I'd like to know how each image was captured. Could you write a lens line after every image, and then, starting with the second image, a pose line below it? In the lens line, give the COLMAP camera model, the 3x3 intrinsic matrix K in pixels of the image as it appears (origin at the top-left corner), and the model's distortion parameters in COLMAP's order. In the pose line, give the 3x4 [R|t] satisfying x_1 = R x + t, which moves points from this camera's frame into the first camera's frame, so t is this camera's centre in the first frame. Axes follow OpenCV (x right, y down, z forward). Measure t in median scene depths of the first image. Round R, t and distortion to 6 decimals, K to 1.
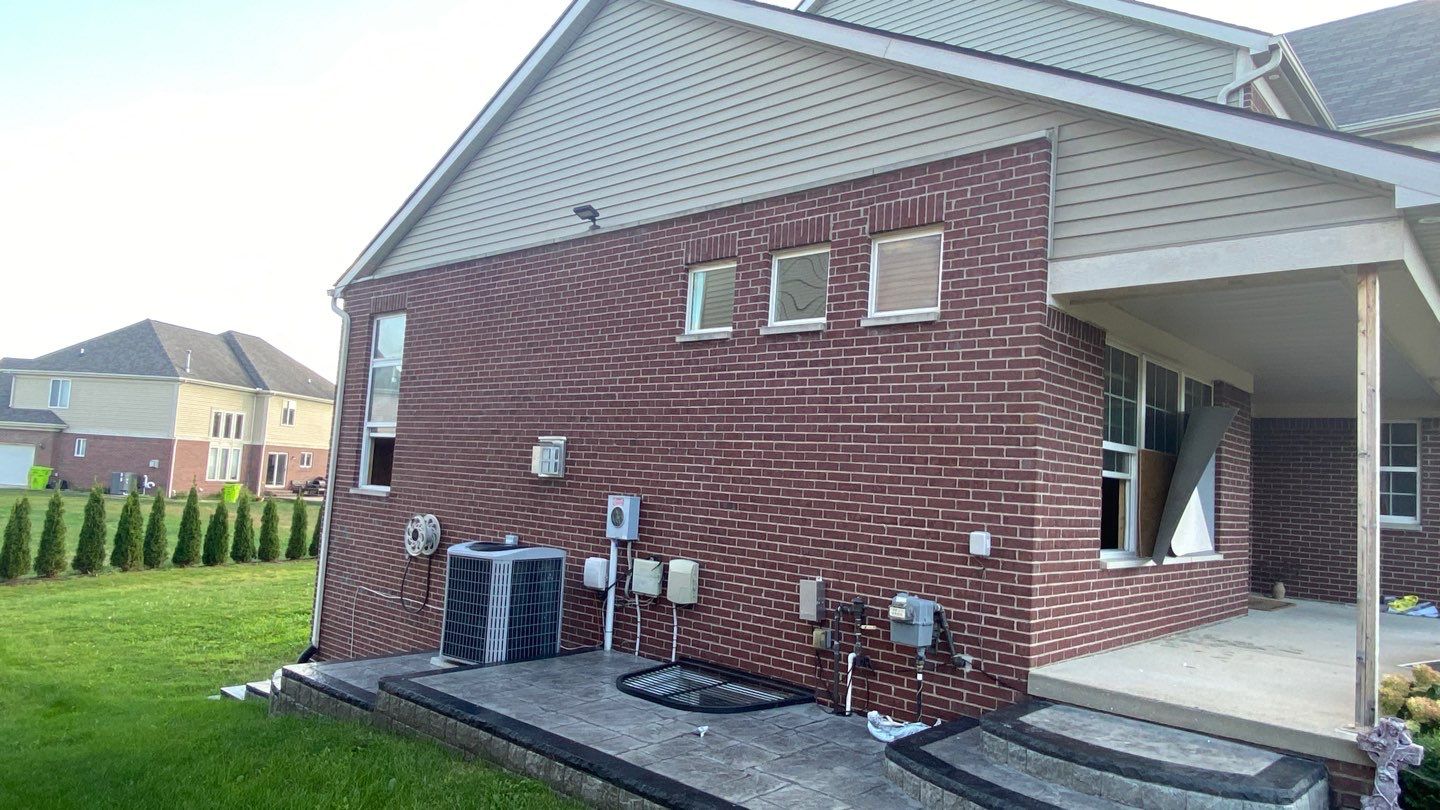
lens RADIAL K [[903.2, 0, 717.1], [0, 903.2, 413.1], [0, 0, 1]] dist [0.082999, -0.001793]
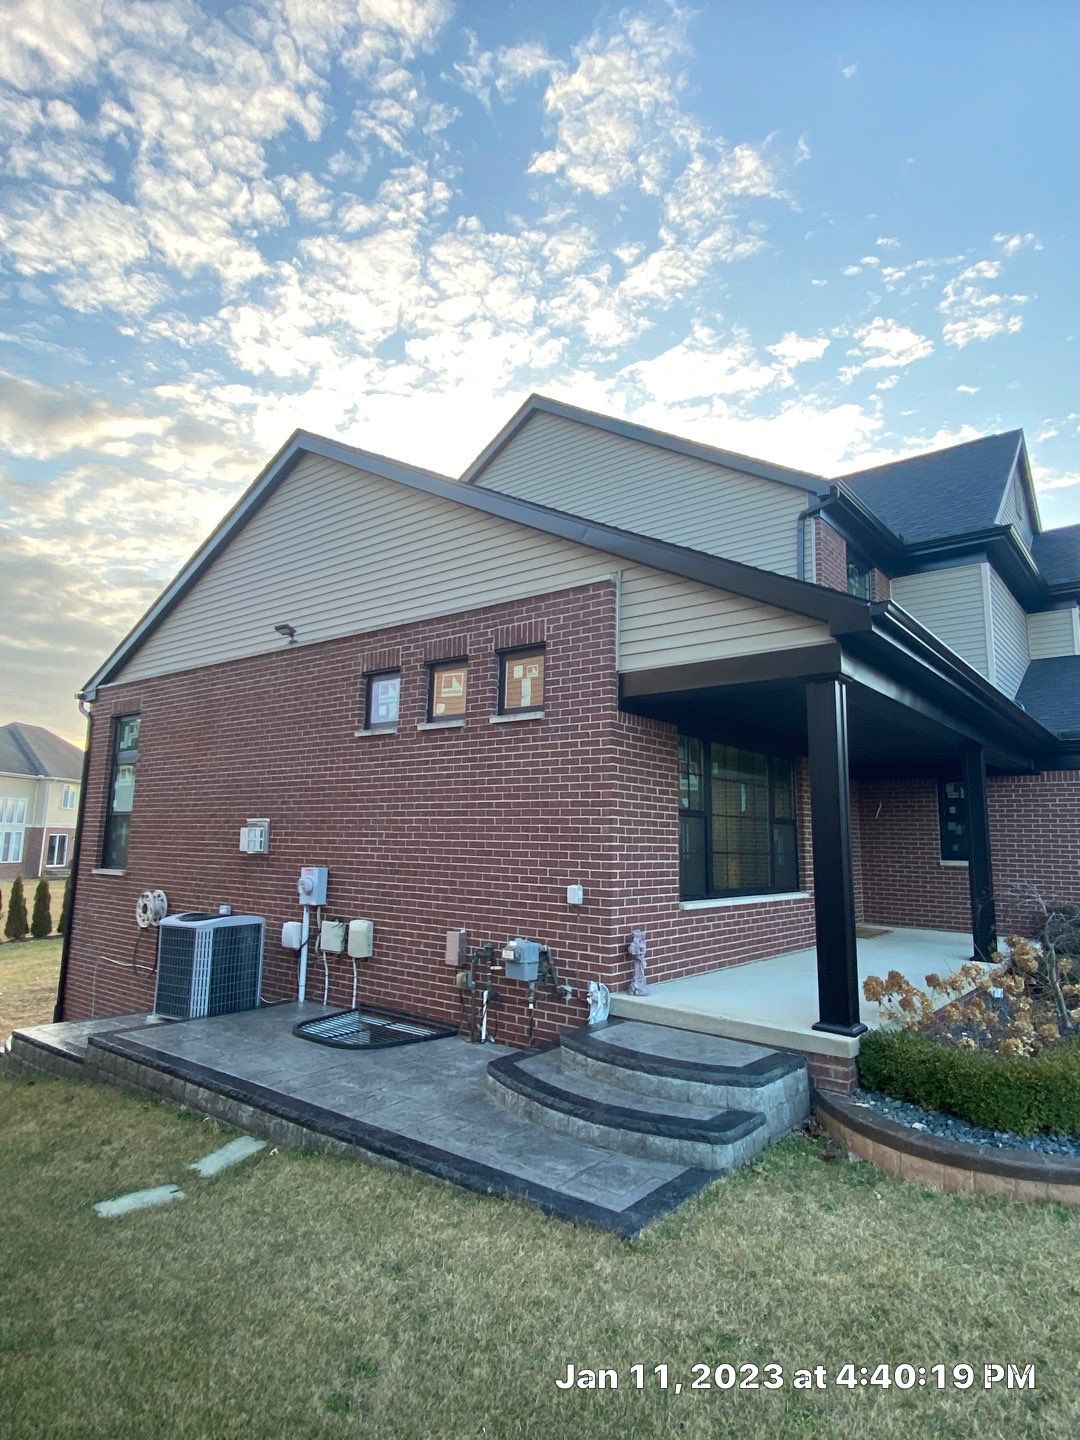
lens RADIAL K [[811.2, 0, 533.7], [0, 811.2, 722.5], [0, 0, 1]] dist [0.127569, -0.175626]
pose [[0.997274, -0.030386, 0.067242, 0.123337], [0.034964, 0.997073, -0.067988, -0.015313], [-0.064979, 0.070153, 0.995418, -0.106995]]
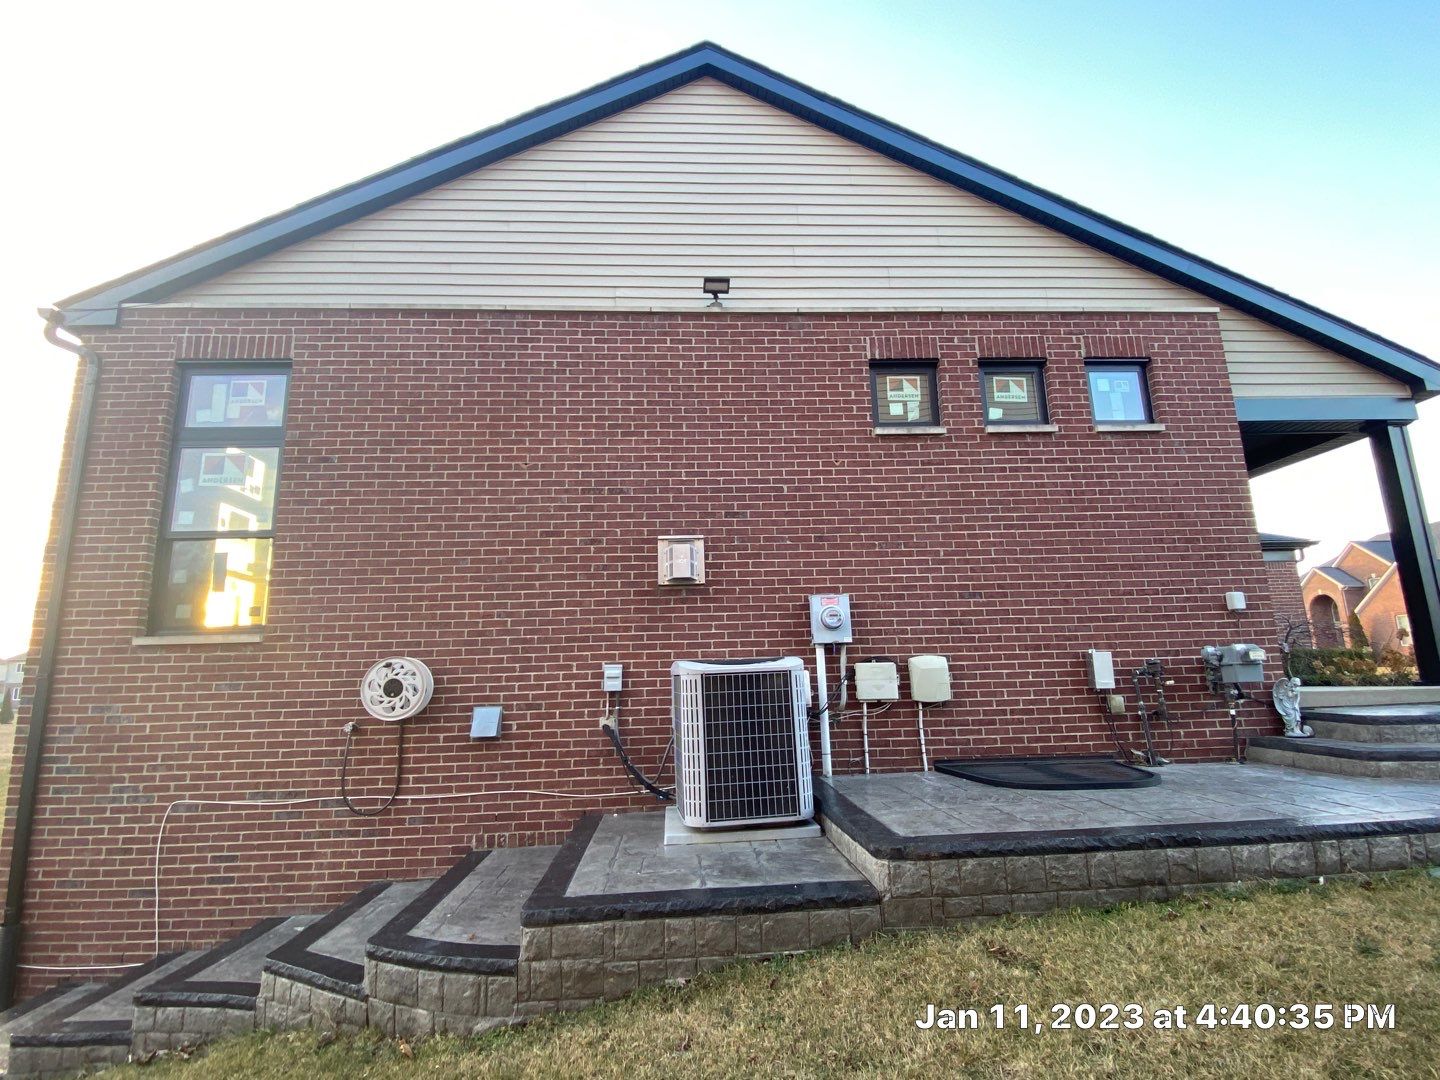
lens RADIAL K [[675.7, 0, 710.7], [0, 675.7, 547.0], [0, 0, 1]] dist [0.063258, -0.057356]
pose [[0.695691, 0.057711, 0.716019, -0.699895], [0.018451, 0.995003, -0.098125, 0.112864], [-0.718104, 0.081476, 0.691150, 0.650364]]
